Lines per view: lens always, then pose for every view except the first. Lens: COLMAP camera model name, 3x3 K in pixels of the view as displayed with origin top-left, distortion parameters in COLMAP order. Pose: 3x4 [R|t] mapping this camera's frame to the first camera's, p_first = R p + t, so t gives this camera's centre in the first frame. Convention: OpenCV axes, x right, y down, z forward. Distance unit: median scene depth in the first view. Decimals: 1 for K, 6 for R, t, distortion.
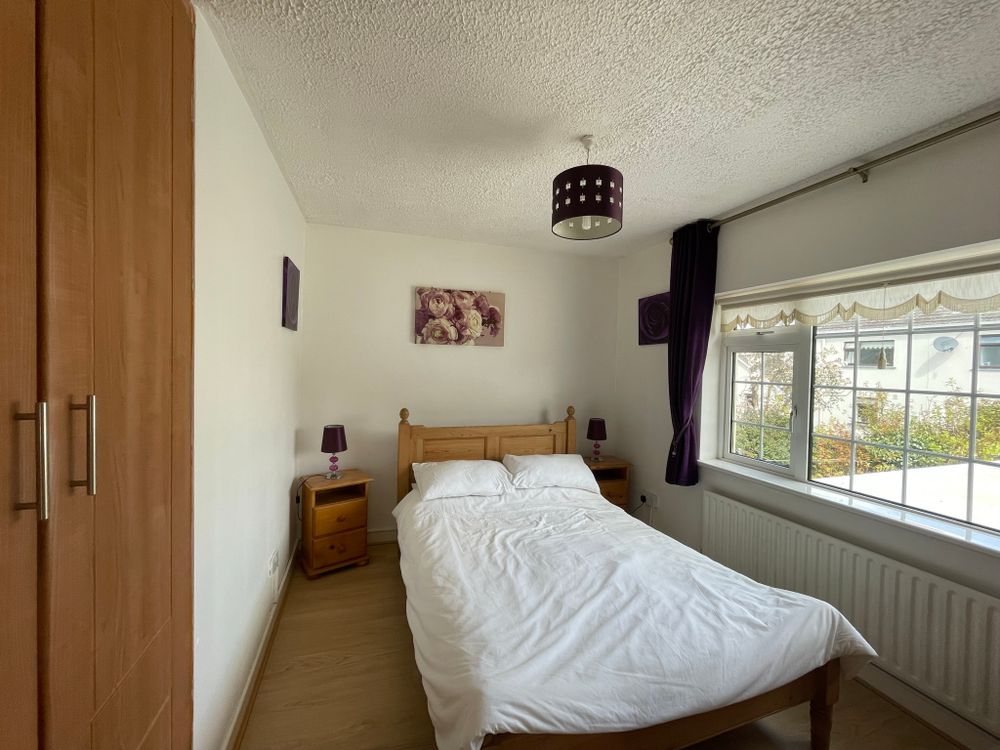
lens RADIAL K [[401.8, 0, 498.0], [0, 401.8, 371.9], [0, 0, 1]] dist [-0.002312, 0.000169]
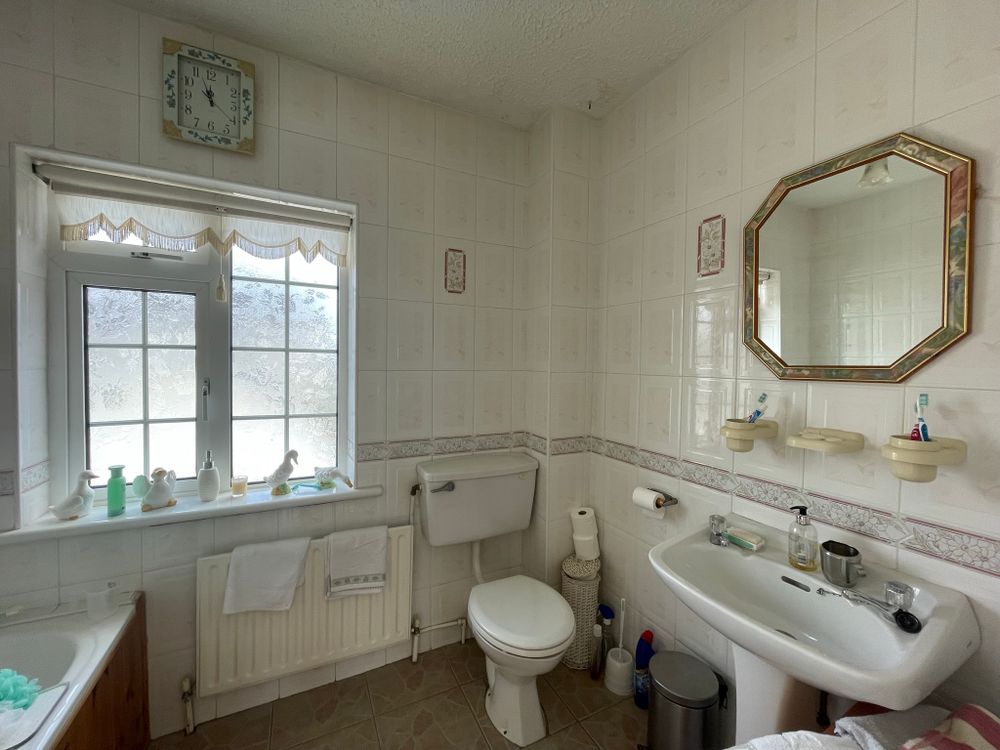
lens RADIAL K [[401.8, 0, 498.0], [0, 401.8, 371.9], [0, 0, 1]] dist [-0.002312, 0.000169]
pose [[-0.128636, -0.092572, 0.987362, 0.009271], [-0.030899, 0.995524, 0.089312, -0.000034], [-0.991210, -0.019020, -0.130921, 0.569857]]
